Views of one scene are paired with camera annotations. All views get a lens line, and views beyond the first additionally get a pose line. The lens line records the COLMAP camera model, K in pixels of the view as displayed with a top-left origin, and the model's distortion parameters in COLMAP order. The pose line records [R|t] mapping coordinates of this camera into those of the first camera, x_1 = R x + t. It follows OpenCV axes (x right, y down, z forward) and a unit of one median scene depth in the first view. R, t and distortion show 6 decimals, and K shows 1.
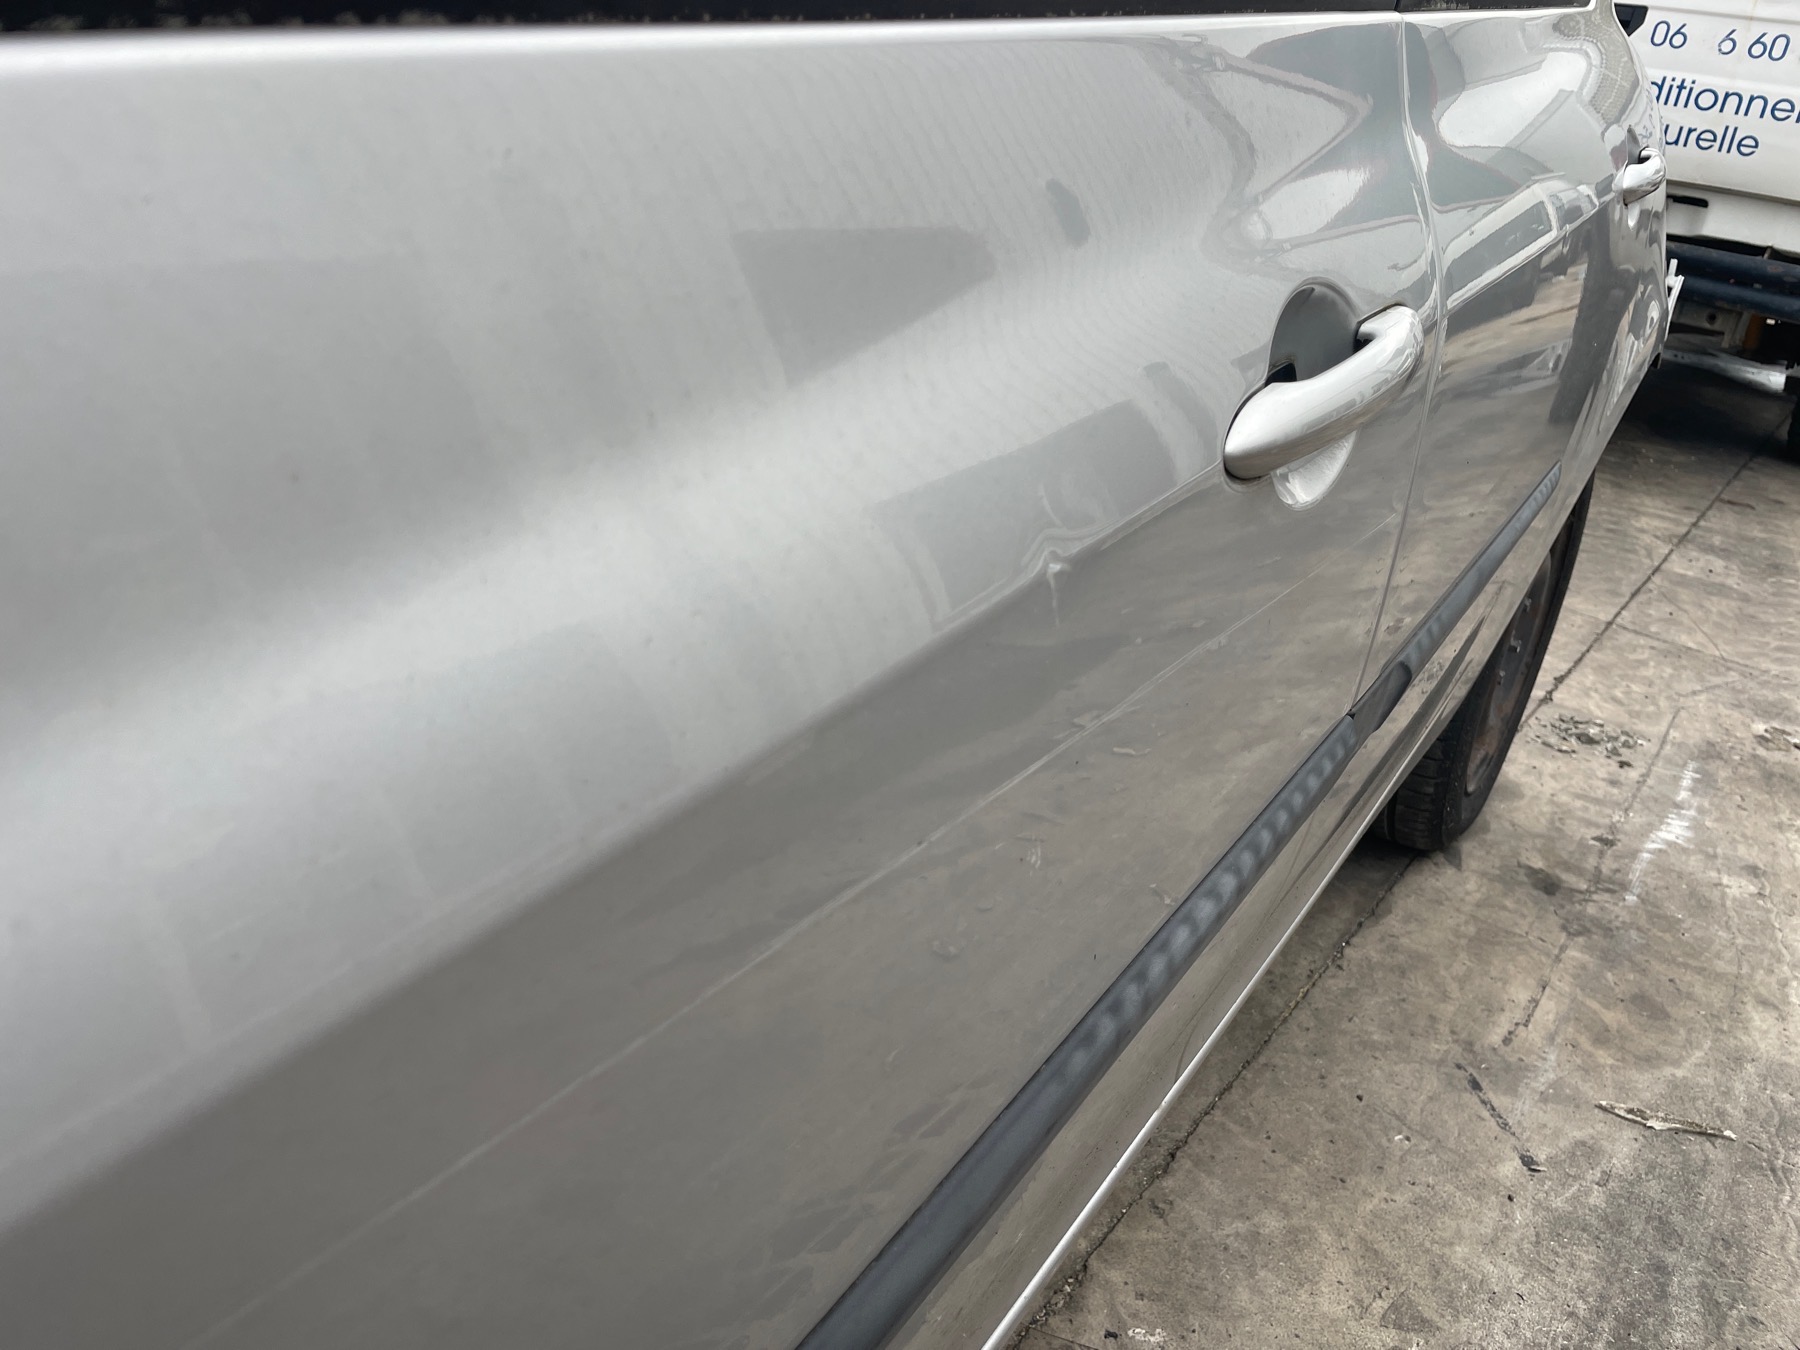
lens RADIAL K [[1363.6, 0, 893.6], [0, 1363.6, 662.4], [0, 0, 1]] dist [0.066937, -0.093822]
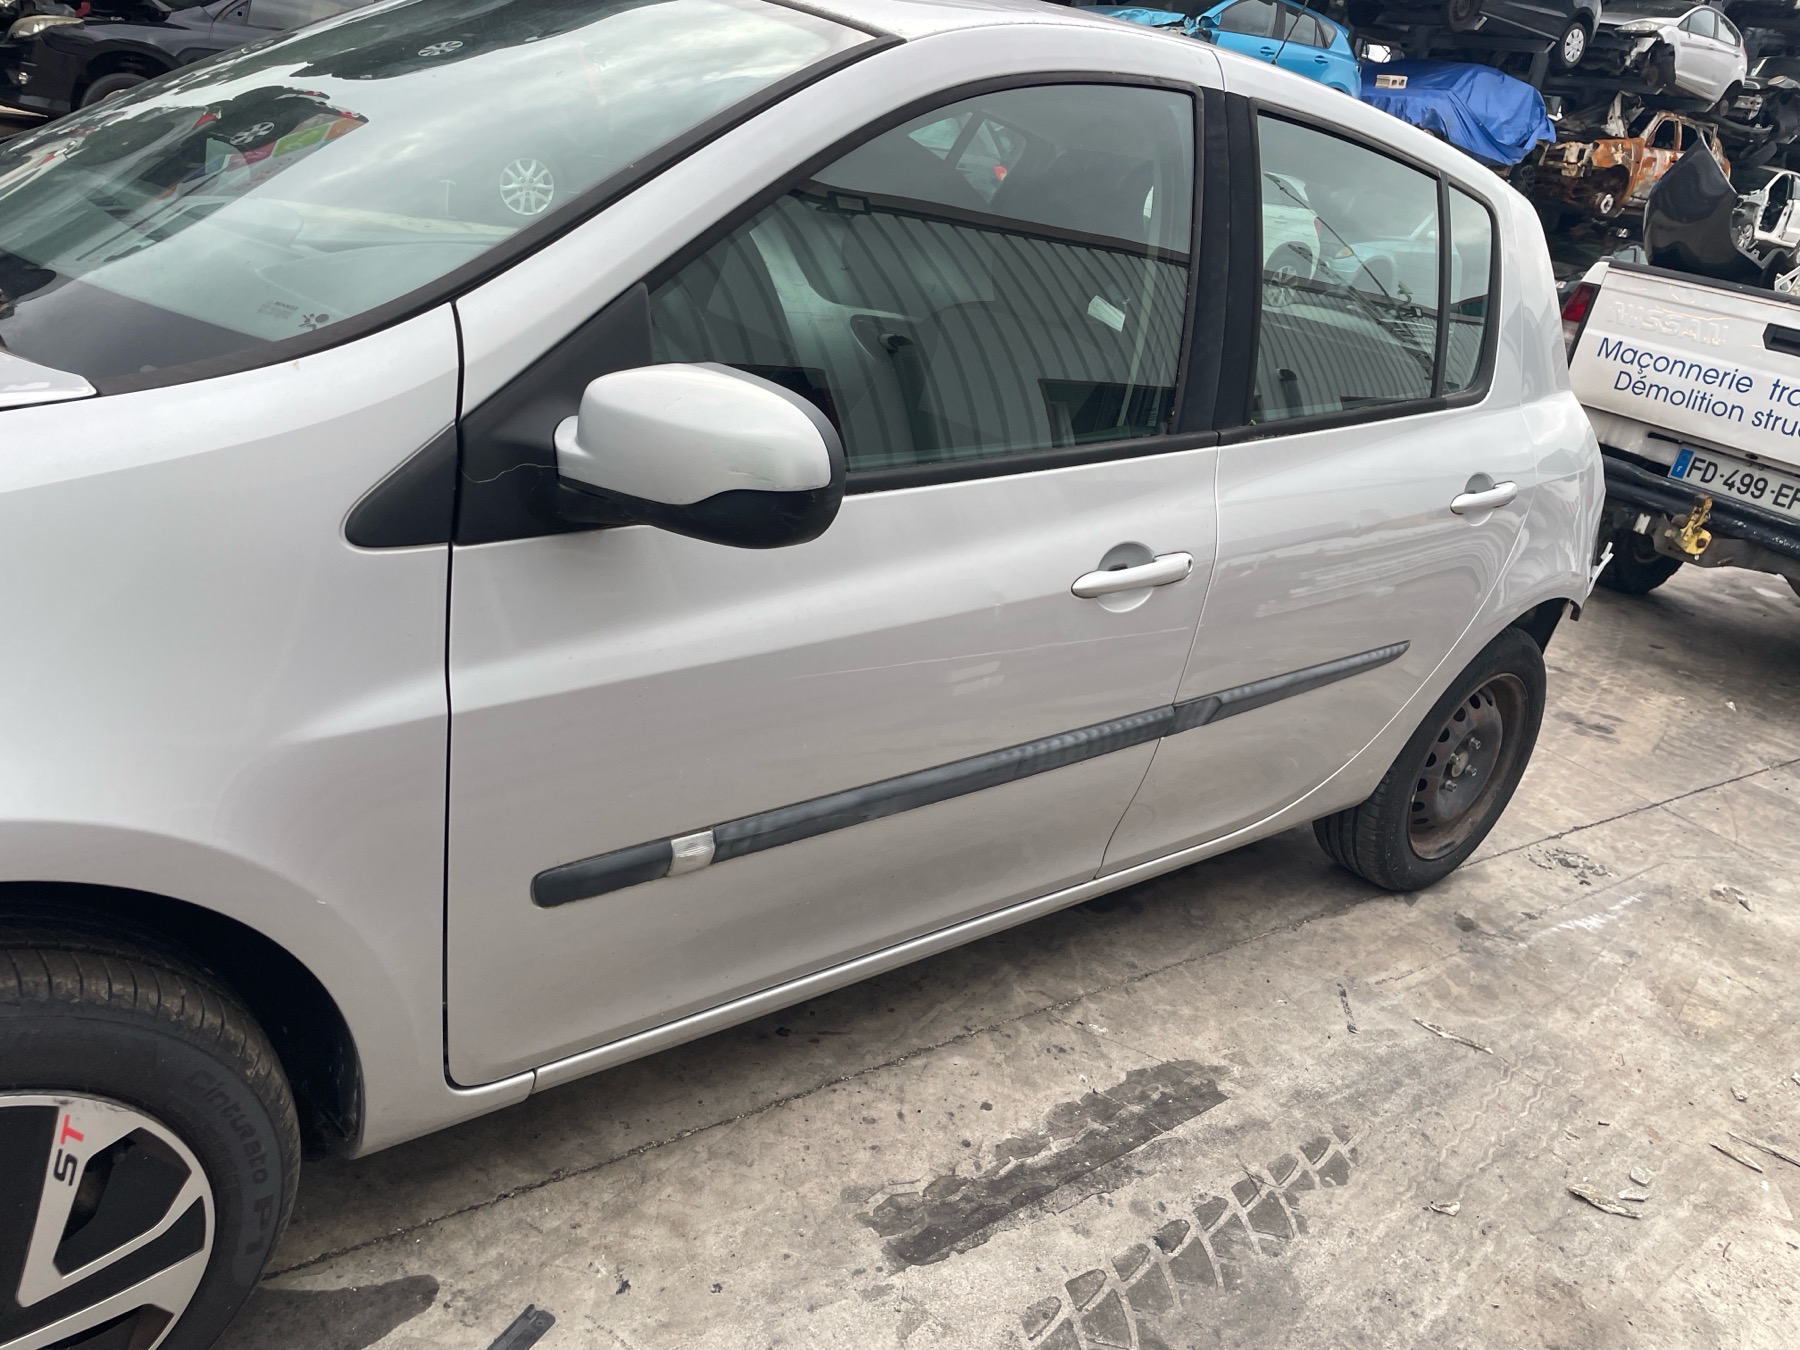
lens RADIAL K [[1363.6, 0, 900.4], [0, 1363.6, 683.2], [0, 0, 1]] dist [0.066937, -0.093822]
pose [[0.959214, 0.159062, -0.233681, 0.207874], [-0.178312, 0.981919, -0.063563, 0.119747], [0.219346, 0.102638, 0.970233, -0.753721]]
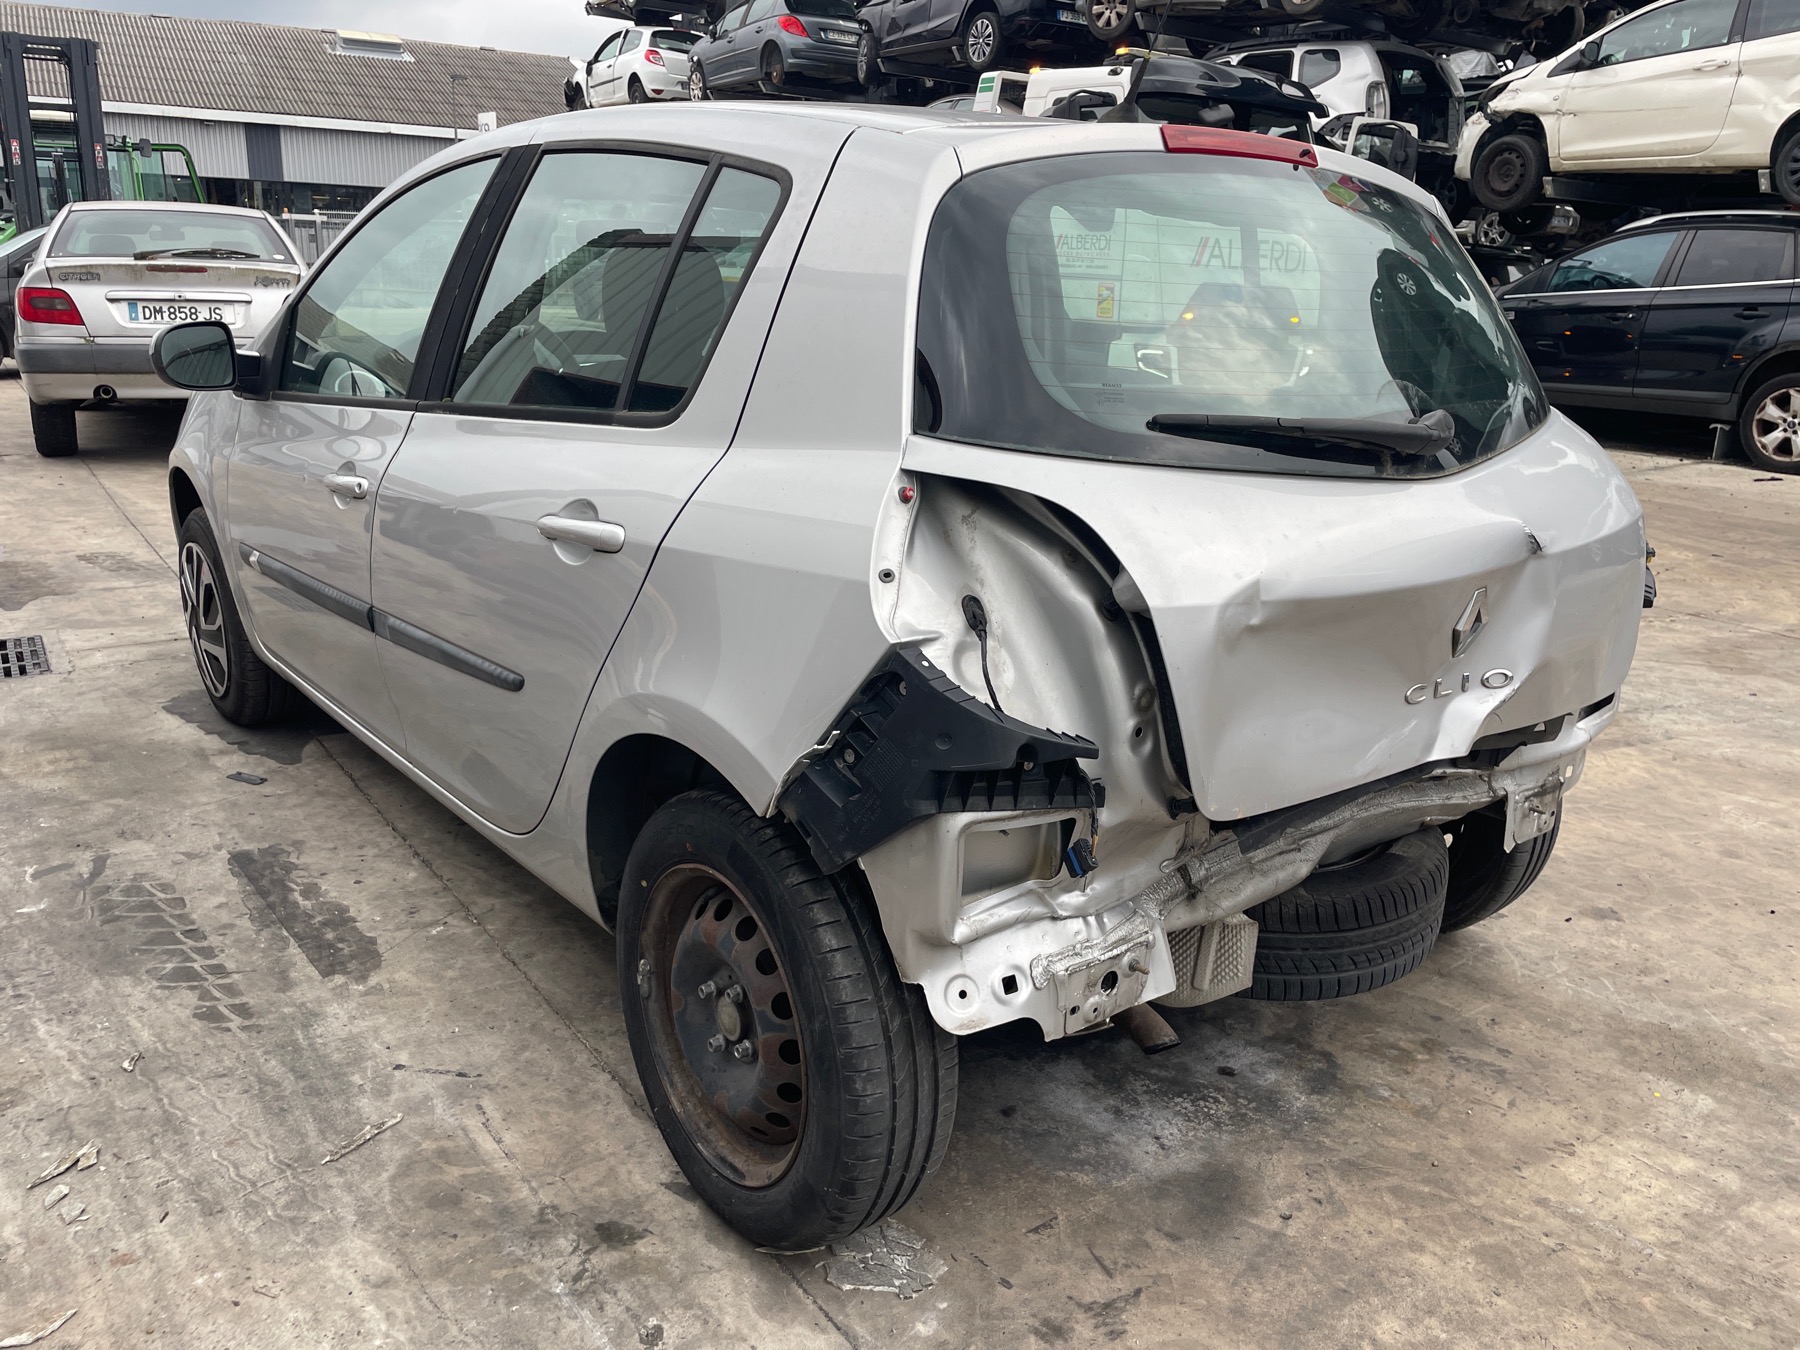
lens RADIAL K [[1363.6, 0, 896.2], [0, 1363.6, 683.0], [0, 0, 1]] dist [0.066937, -0.093822]
pose [[-0.299846, 0.166286, -0.939384, 1.452162], [-0.454872, 0.840629, 0.293997, -0.632542], [0.838561, 0.515453, -0.176420, 1.299034]]
